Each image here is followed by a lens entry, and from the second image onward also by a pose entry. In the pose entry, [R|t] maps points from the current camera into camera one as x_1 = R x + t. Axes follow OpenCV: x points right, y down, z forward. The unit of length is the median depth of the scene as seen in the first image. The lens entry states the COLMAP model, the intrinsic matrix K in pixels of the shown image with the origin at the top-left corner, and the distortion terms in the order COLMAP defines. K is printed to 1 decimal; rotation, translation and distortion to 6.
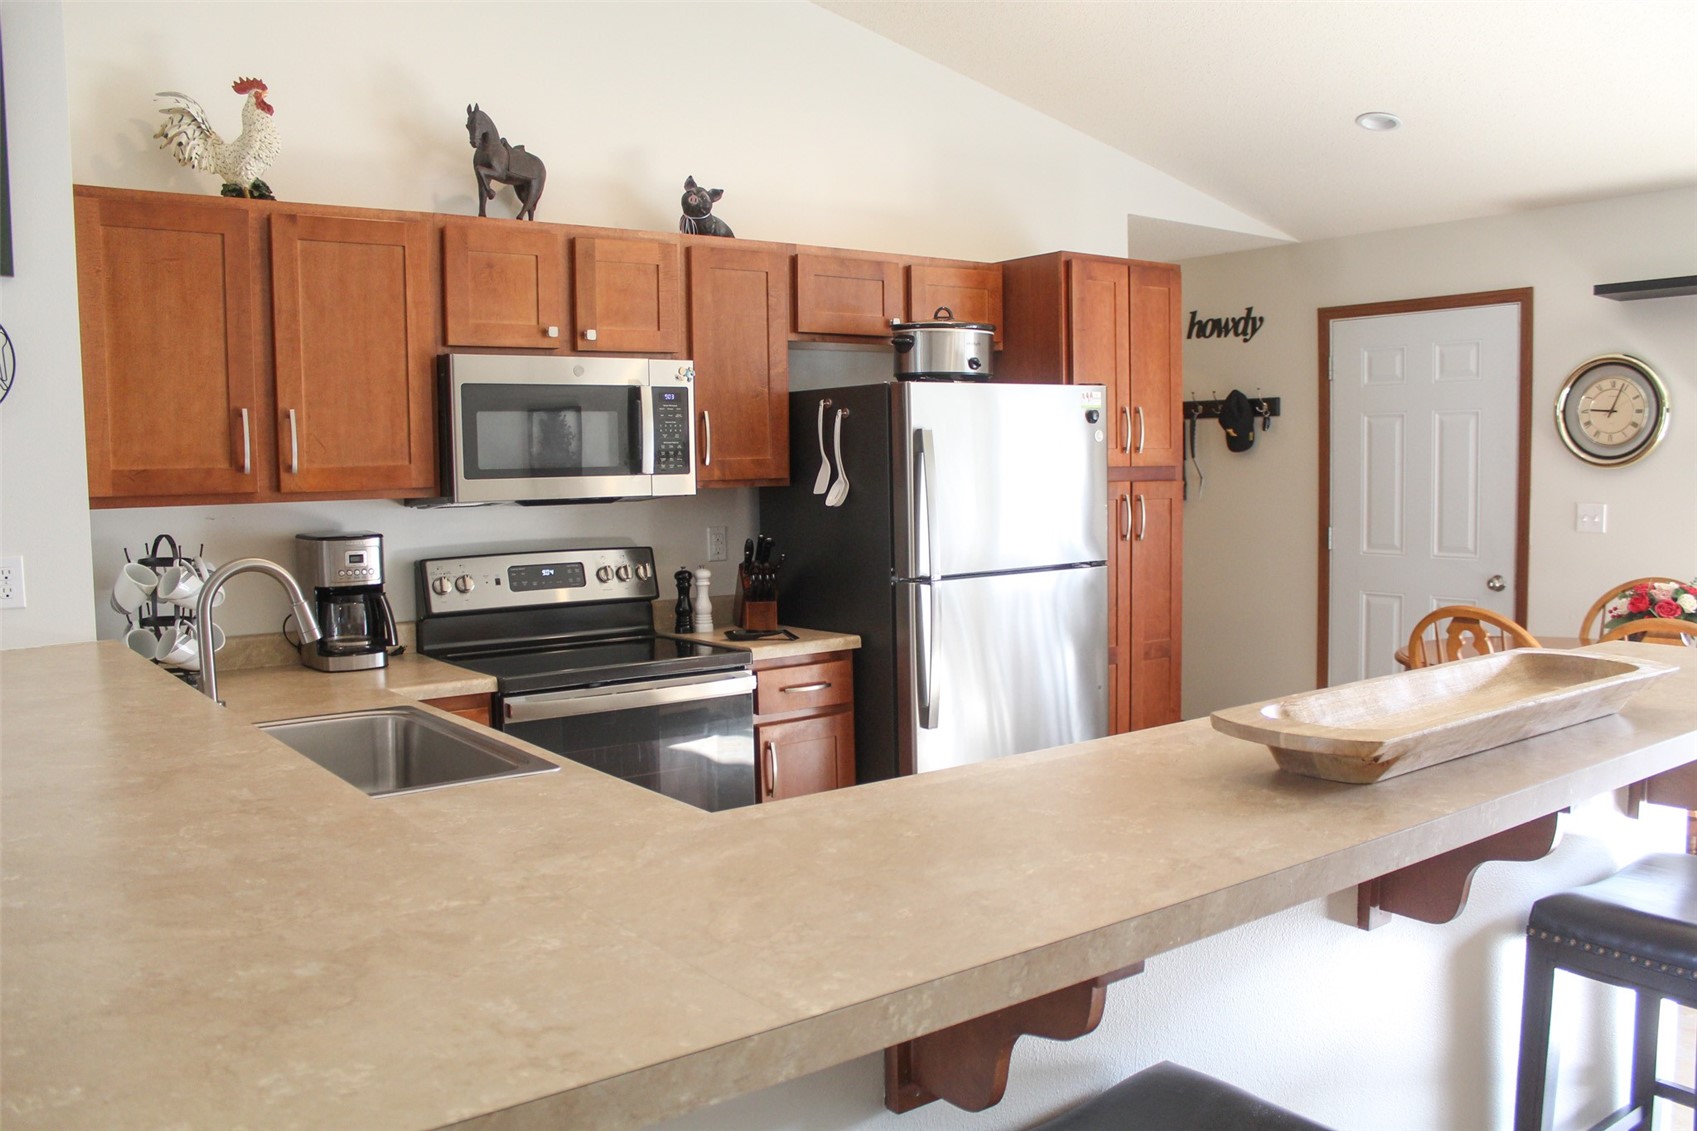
lens RADIAL K [[1458.8, 0, 848.5], [0, 1458.8, 565.5], [0, 0, 1]] dist [-0.165717, 0.138473]
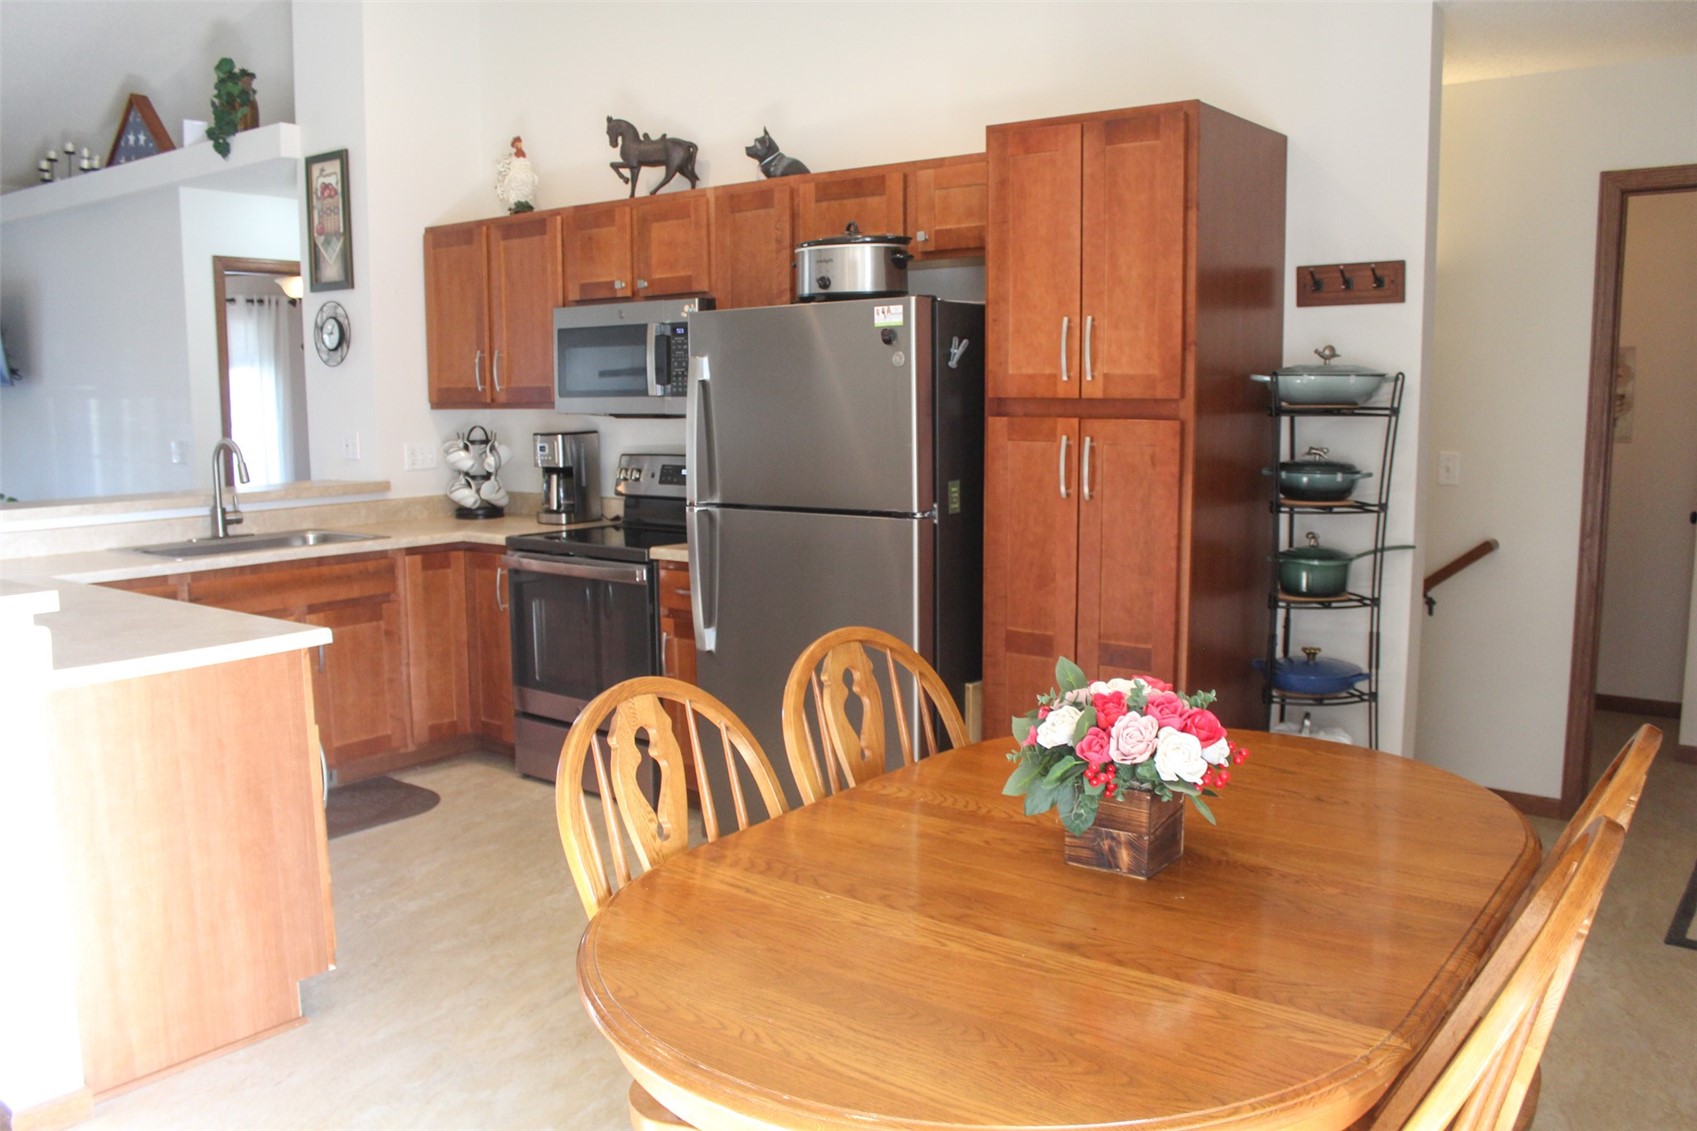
lens RADIAL K [[1458.8, 0, 848.5], [0, 1458.8, 565.5], [0, 0, 1]] dist [-0.165717, 0.138473]
pose [[0.259665, 0.134268, -0.956319, 1.007134], [-0.058007, 0.990668, 0.123340, -0.075612], [0.963955, 0.023446, 0.265030, 0.775534]]
